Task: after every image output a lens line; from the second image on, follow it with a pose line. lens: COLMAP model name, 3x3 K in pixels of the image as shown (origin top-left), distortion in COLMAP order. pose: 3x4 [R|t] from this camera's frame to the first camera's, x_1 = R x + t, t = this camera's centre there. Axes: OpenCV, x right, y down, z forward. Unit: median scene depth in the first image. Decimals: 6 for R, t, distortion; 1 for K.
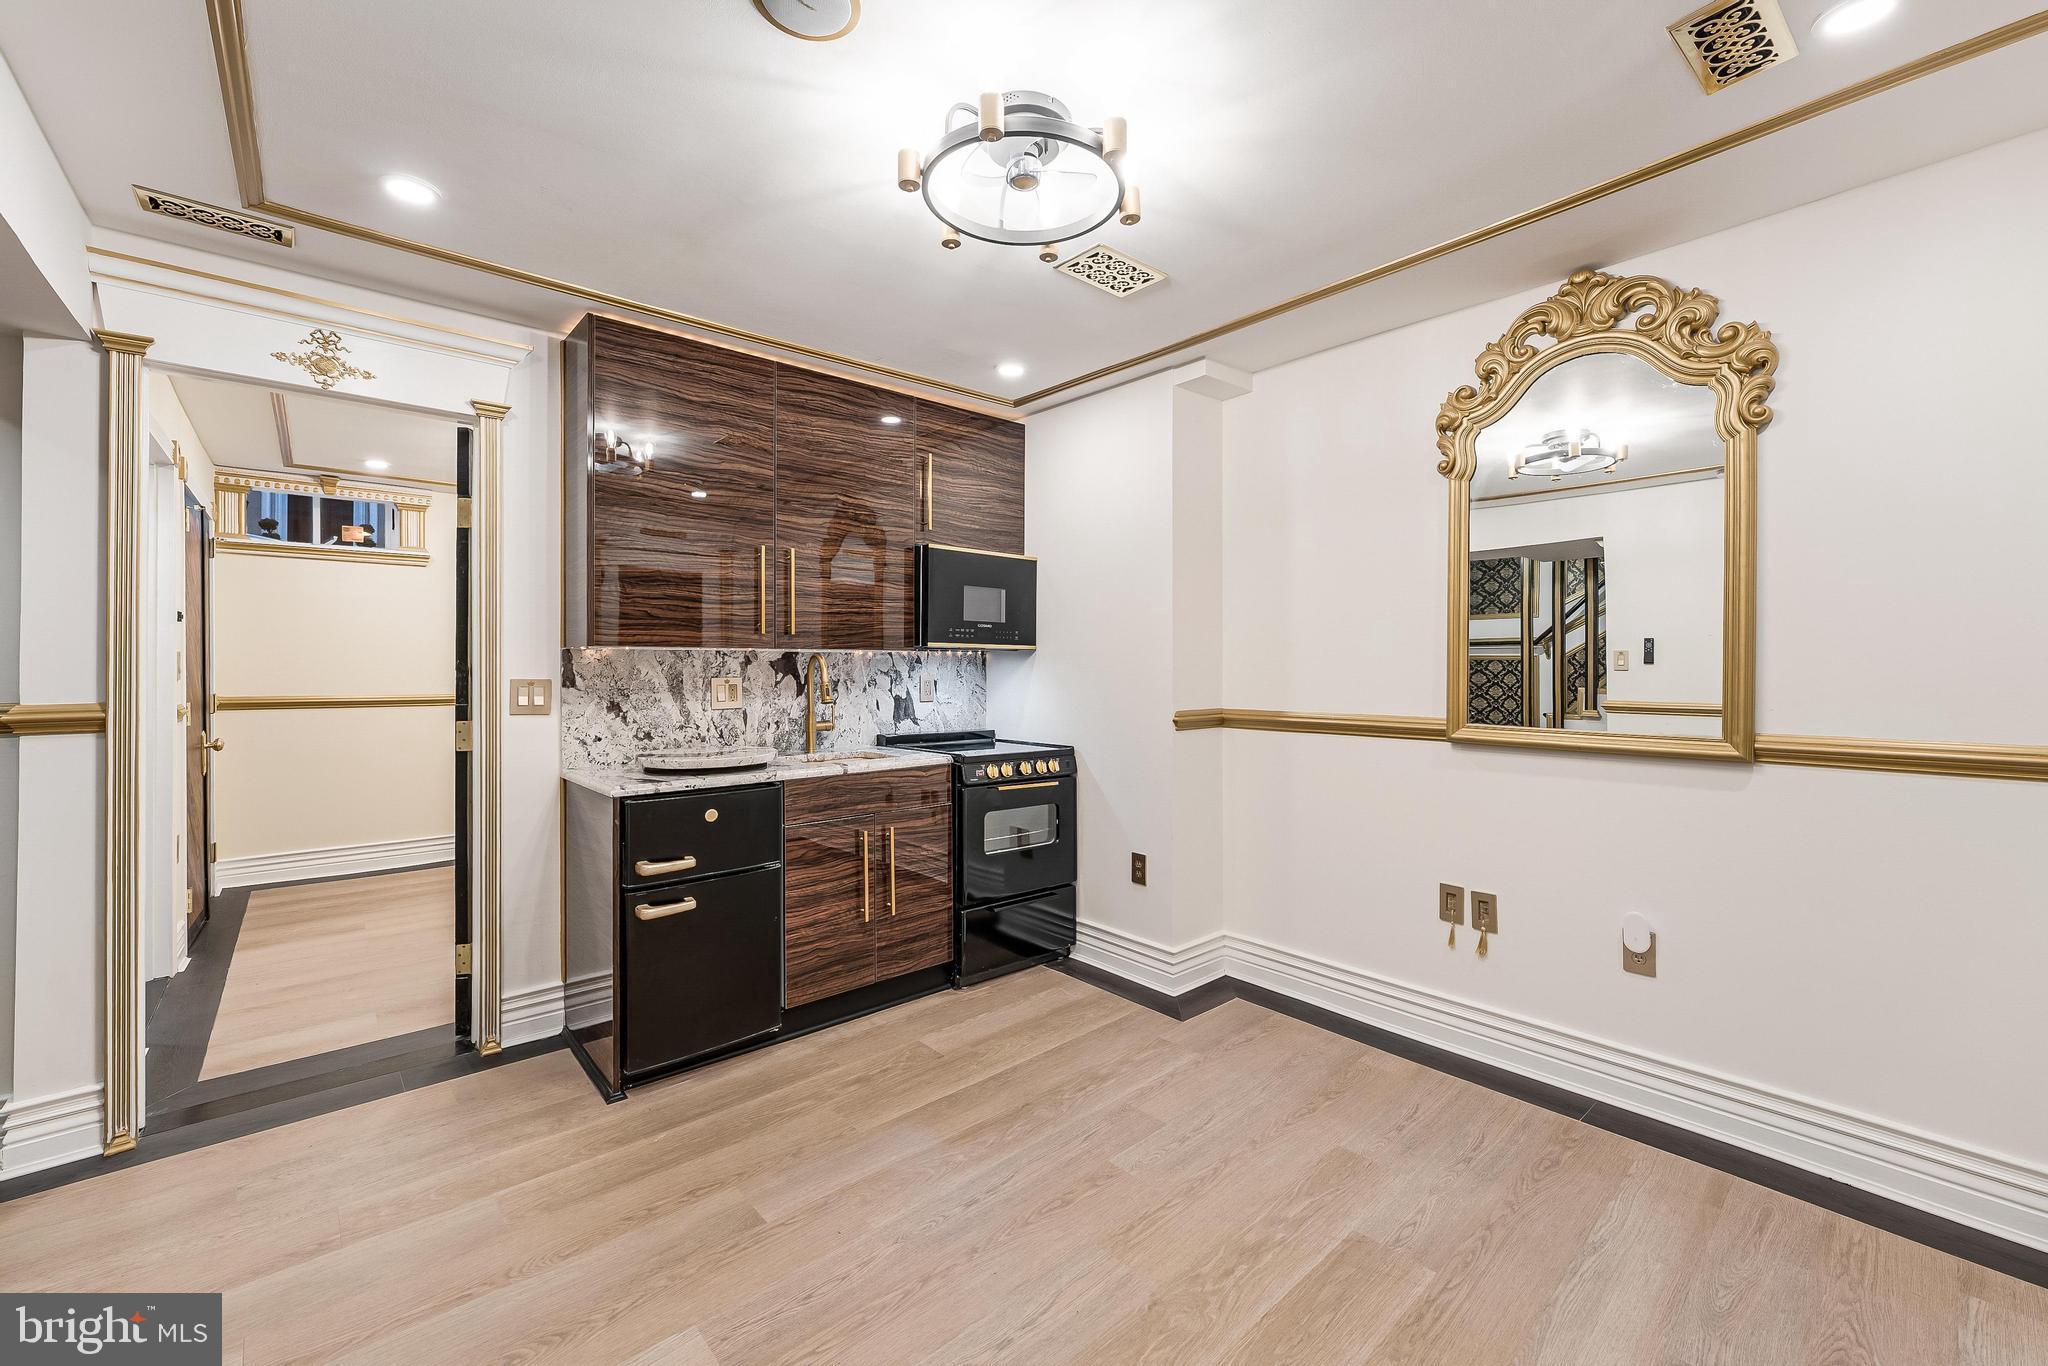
lens RADIAL K [[823.2, 0, 1026.4], [0, 823.2, 678.0], [0, 0, 1]] dist [0.000250, -0.000034]
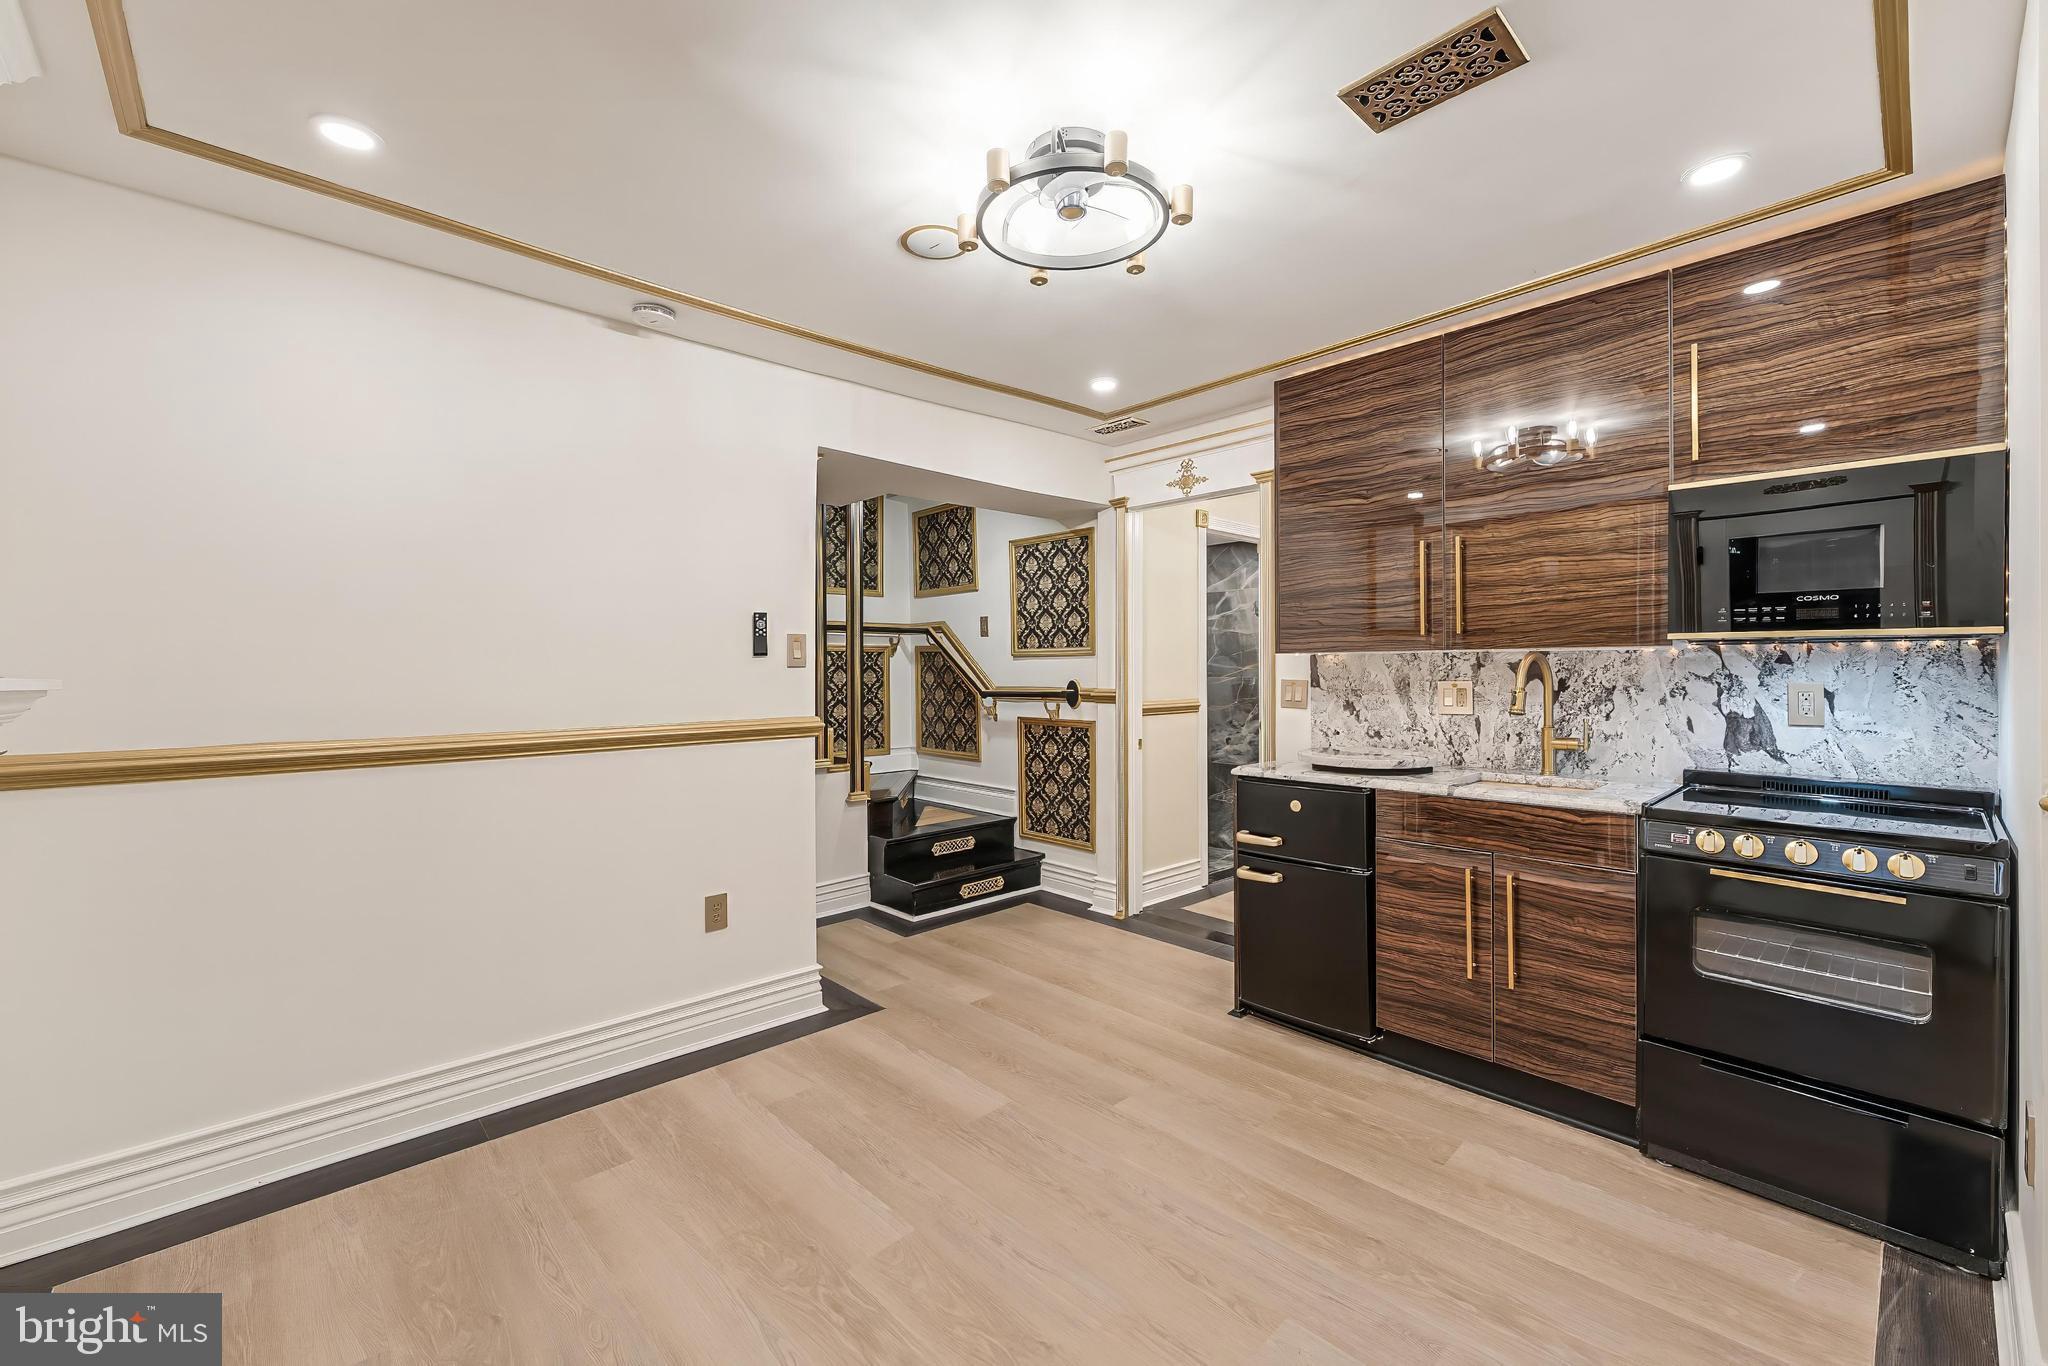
lens RADIAL K [[823.2, 0, 1026.4], [0, 823.2, 678.0], [0, 0, 1]] dist [0.000250, -0.000034]
pose [[0.038340, 0.012546, -0.999186, 0.596841], [-0.008072, 0.999892, 0.012245, -0.012339], [0.999232, 0.007596, 0.038437, 0.508404]]
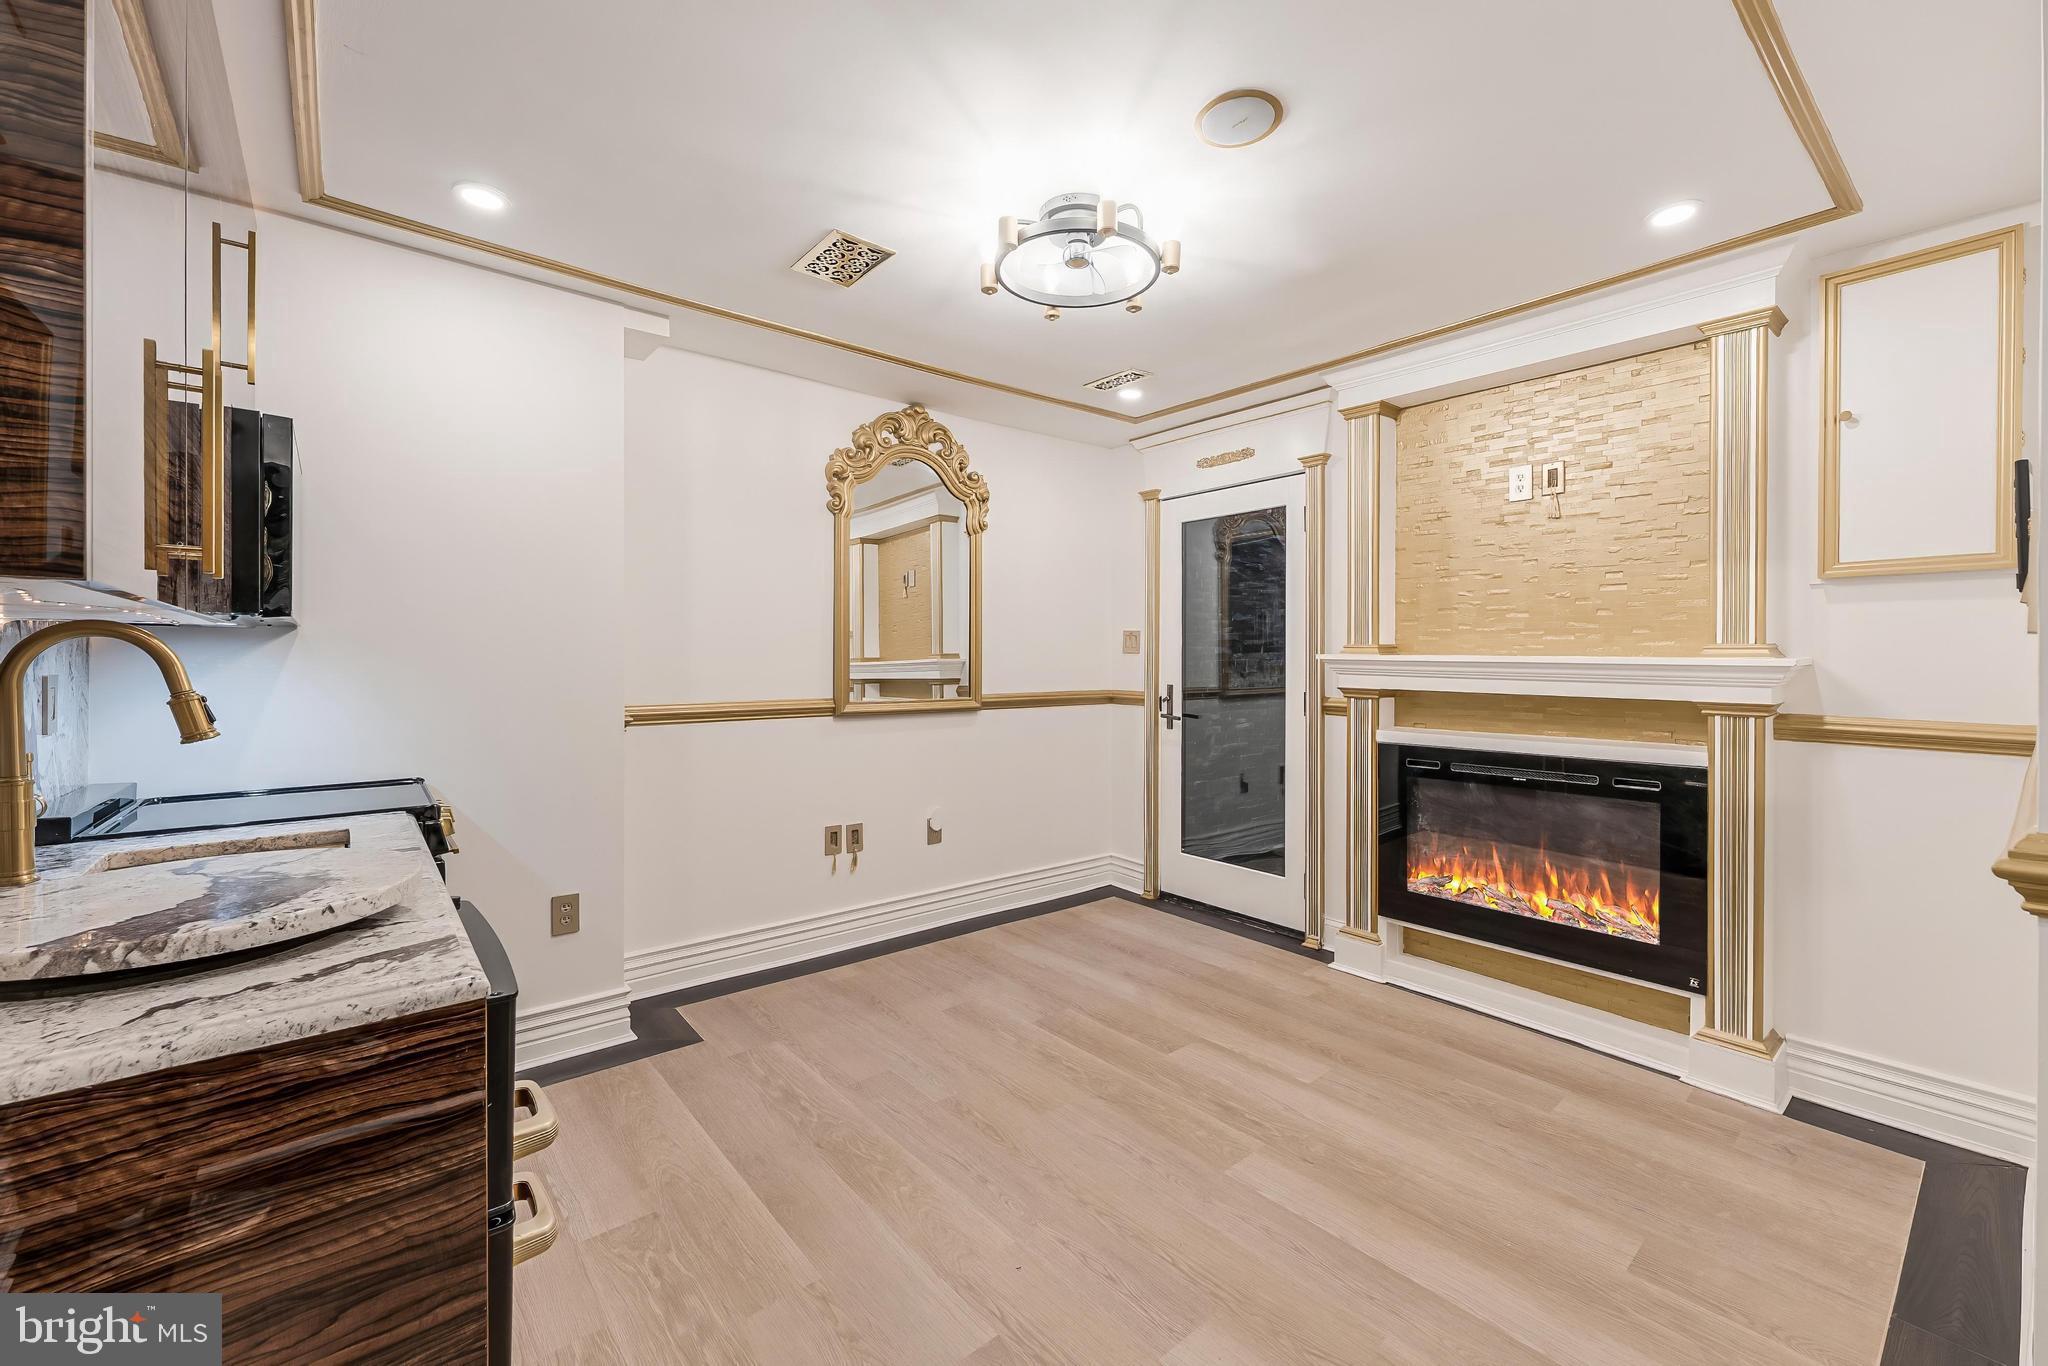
lens RADIAL K [[830.6, 0, 1024.0], [0, 830.6, 683.0], [0, 0, 1]] dist [0.000838, 0.000053]
pose [[0.027007, -0.028228, 0.999237, -0.705179], [0.012300, 0.999535, 0.027904, -0.007460], [-0.999560, 0.011537, 0.027341, 0.591955]]
